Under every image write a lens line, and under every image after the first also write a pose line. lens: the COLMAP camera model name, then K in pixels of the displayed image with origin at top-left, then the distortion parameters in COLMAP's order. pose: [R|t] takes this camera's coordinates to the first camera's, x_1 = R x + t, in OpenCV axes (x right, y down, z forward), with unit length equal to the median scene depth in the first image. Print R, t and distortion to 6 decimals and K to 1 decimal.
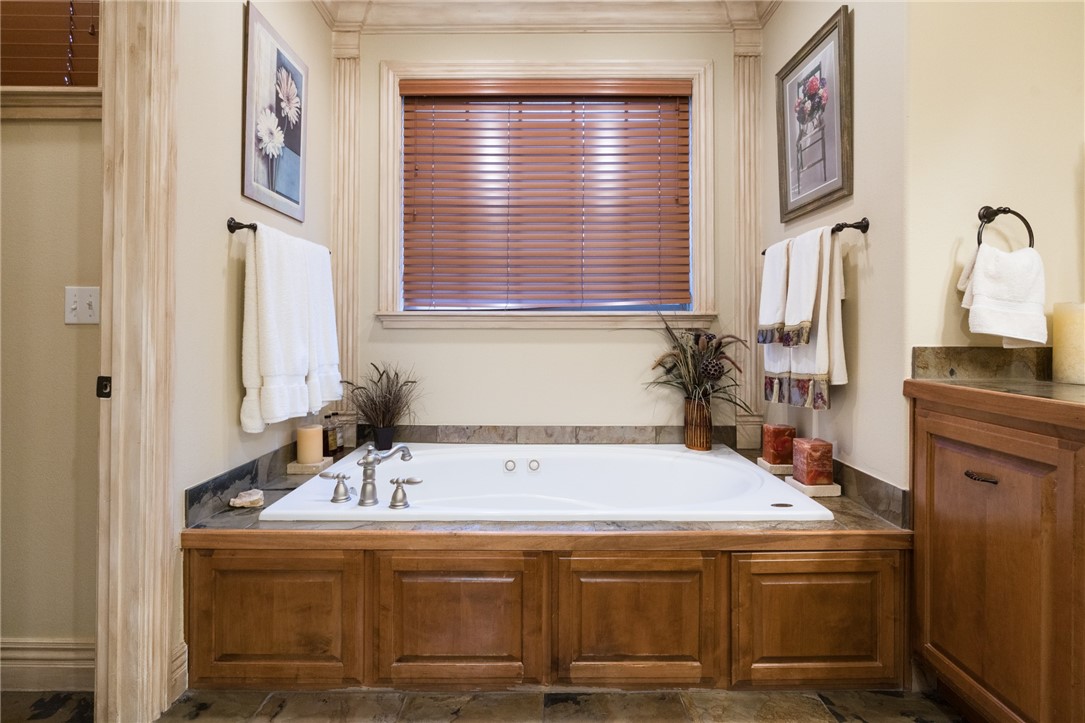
lens RADIAL K [[566.6, 0, 545.2], [0, 566.6, 329.9], [0, 0, 1]] dist [-0.000292, 0.000054]
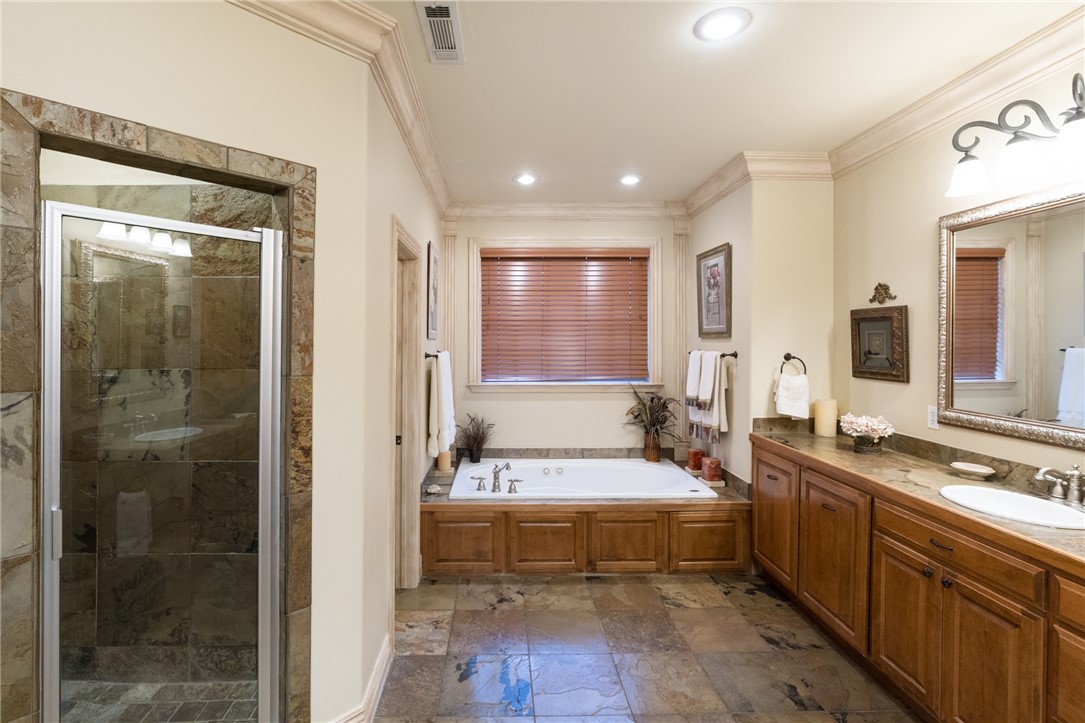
lens RADIAL K [[496.6, 0, 516.9], [0, 496.6, 357.4], [0, 0, 1]] dist [-0.001739, 0.000037]
pose [[0.999951, -0.002683, 0.009490, -0.247377], [0.002497, 0.999806, 0.019550, -0.215774], [-0.009541, -0.019526, 0.999764, -0.798104]]
